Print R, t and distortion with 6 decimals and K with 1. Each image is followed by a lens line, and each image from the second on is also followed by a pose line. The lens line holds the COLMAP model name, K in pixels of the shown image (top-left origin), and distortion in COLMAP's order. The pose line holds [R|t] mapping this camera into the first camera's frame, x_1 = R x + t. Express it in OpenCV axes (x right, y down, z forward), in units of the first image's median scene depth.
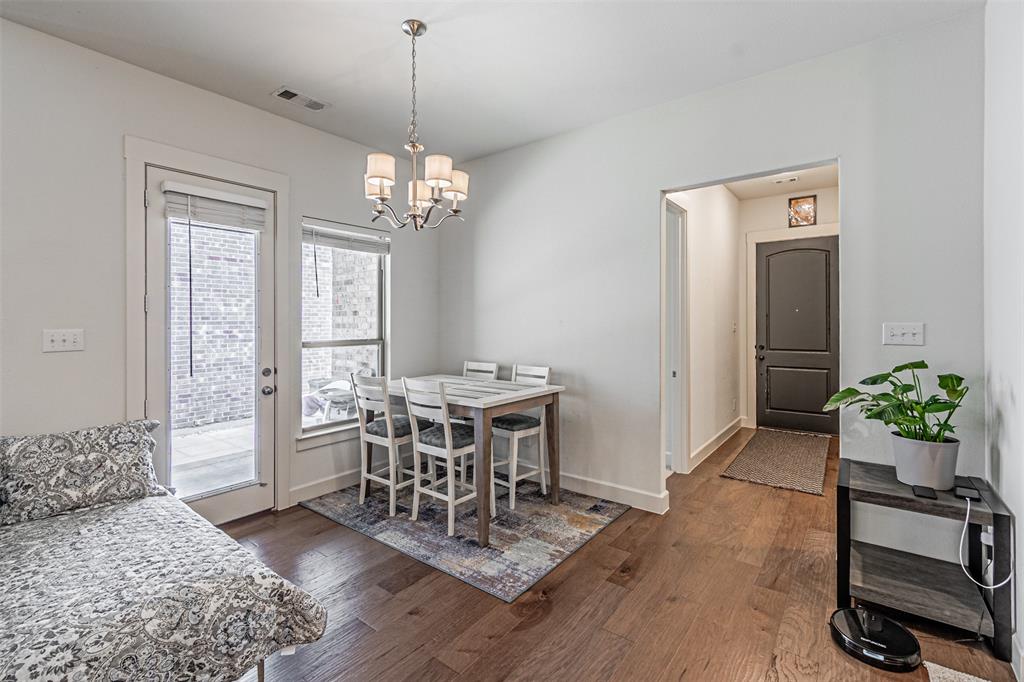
lens RADIAL K [[450.2, 0, 499.9], [0, 450.2, 322.3], [0, 0, 1]] dist [0.002326, -0.001054]
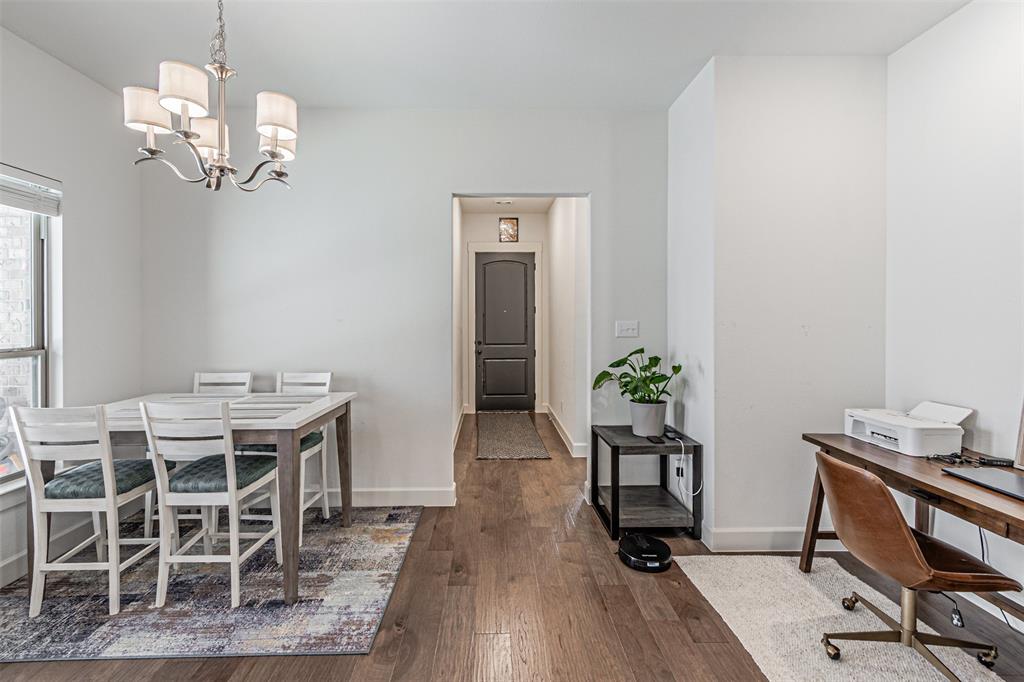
lens RADIAL K [[450.2, 0, 507.7], [0, 450.2, 322.7], [0, 0, 1]] dist [0.002326, -0.001054]
pose [[0.776020, -0.002731, 0.630702, -0.214286], [0.000818, 0.999994, 0.003323, 0.001095], [-0.630707, -0.002063, 0.776018, 0.127572]]
